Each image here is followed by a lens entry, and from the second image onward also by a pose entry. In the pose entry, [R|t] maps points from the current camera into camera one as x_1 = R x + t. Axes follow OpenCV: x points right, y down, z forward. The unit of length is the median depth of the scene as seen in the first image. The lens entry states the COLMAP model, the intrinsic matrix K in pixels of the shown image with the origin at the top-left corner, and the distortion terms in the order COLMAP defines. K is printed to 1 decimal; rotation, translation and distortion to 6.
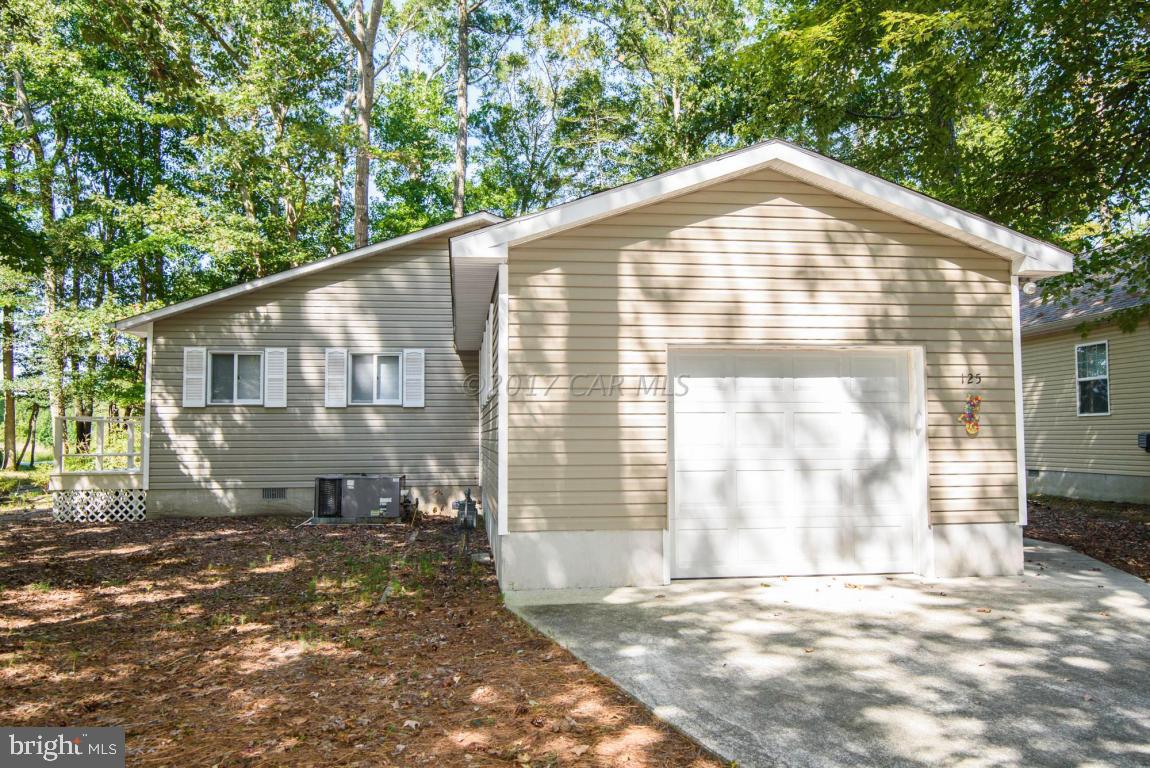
lens RADIAL K [[827.2, 0, 570.5], [0, 827.2, 393.6], [0, 0, 1]] dist [-0.007201, 0.000111]
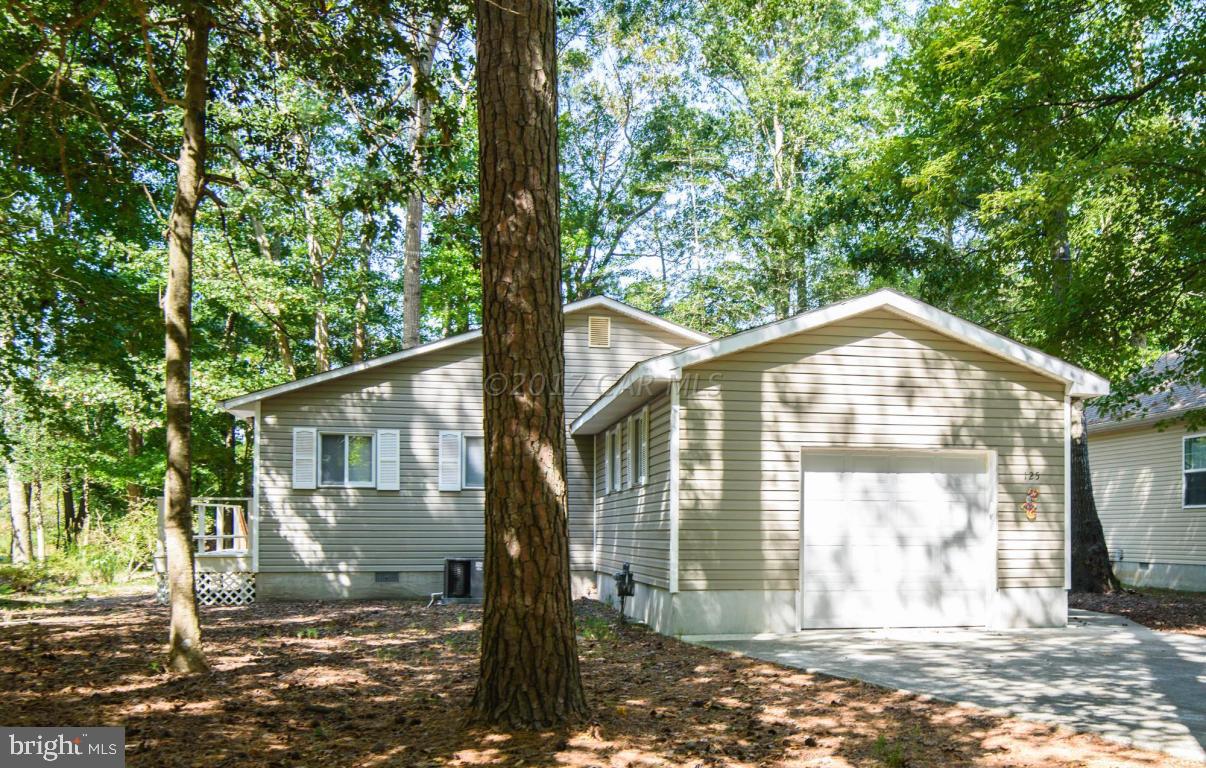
lens RADIAL K [[1130.1, 0, 739.0], [0, 1130.1, 525.1], [0, 0, 1]] dist [0.008718, 0.000000]
pose [[0.993671, 0.007937, 0.112050, -0.093095], [-0.013002, 0.998923, 0.044549, -0.007398], [-0.111575, -0.045724, 0.992704, -0.399024]]
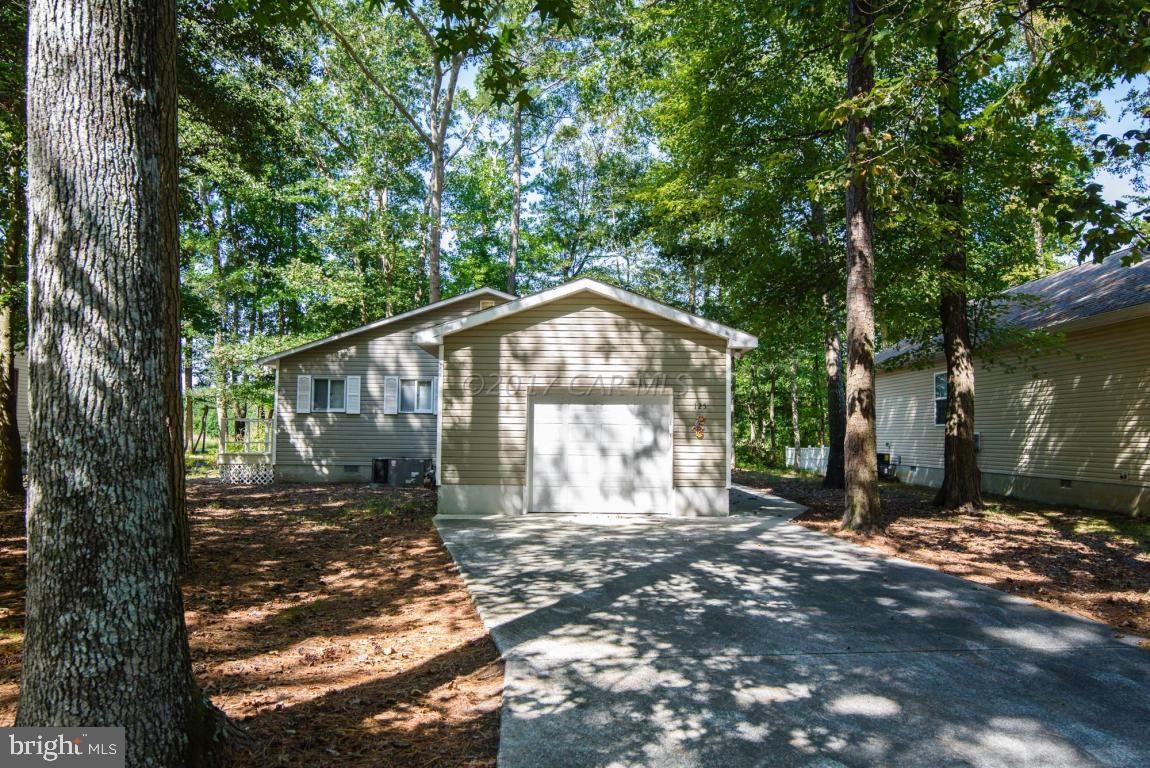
lens RADIAL K [[758.8, 0, 572.0], [0, 758.8, 386.8], [0, 0, 1]] dist [-0.022960, -0.000256]
pose [[0.992561, 0.007169, -0.121537, 0.231484], [-0.008789, 0.999879, -0.012801, -0.020067], [0.121431, 0.013774, 0.992504, -0.377658]]
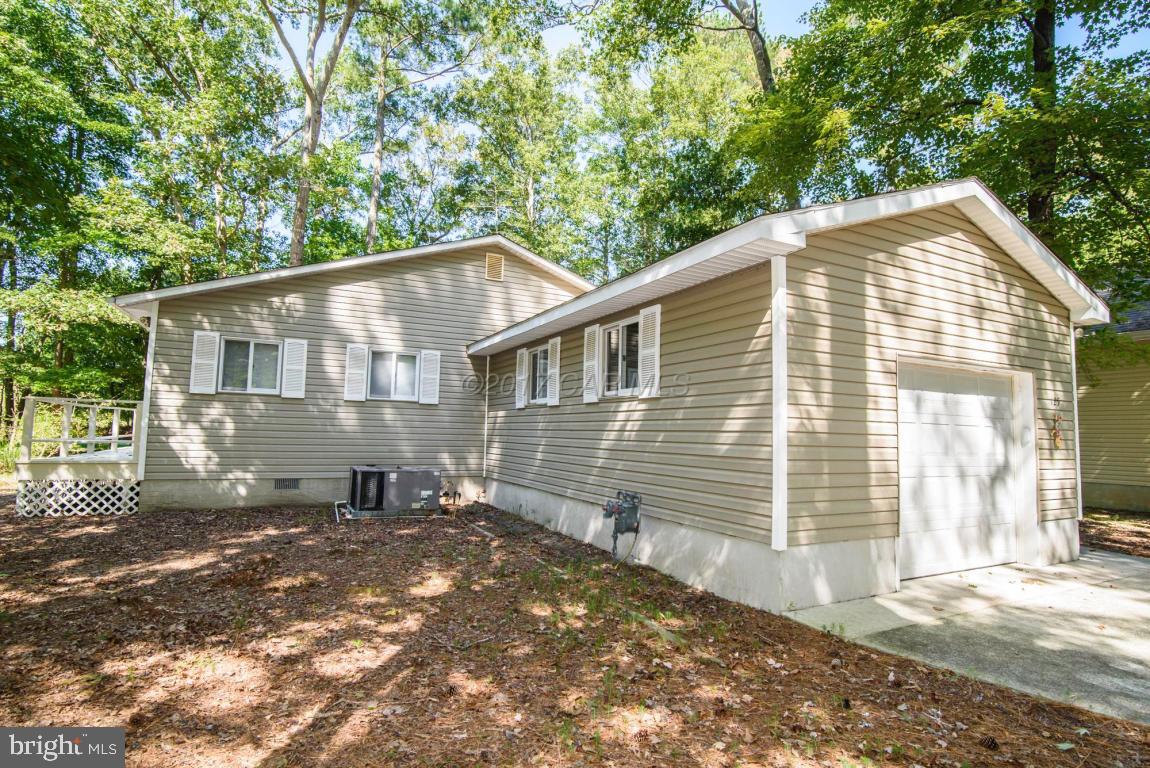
lens RADIAL K [[559.2, 0, 566.4], [0, 559.2, 392.9], [0, 0, 1]] dist [-0.020977, 0.001078]
pose [[0.945313, 0.050631, 0.322211, -0.265908], [-0.044981, 0.998676, -0.024962, 0.012422], [-0.323048, 0.009104, 0.946339, 0.256834]]
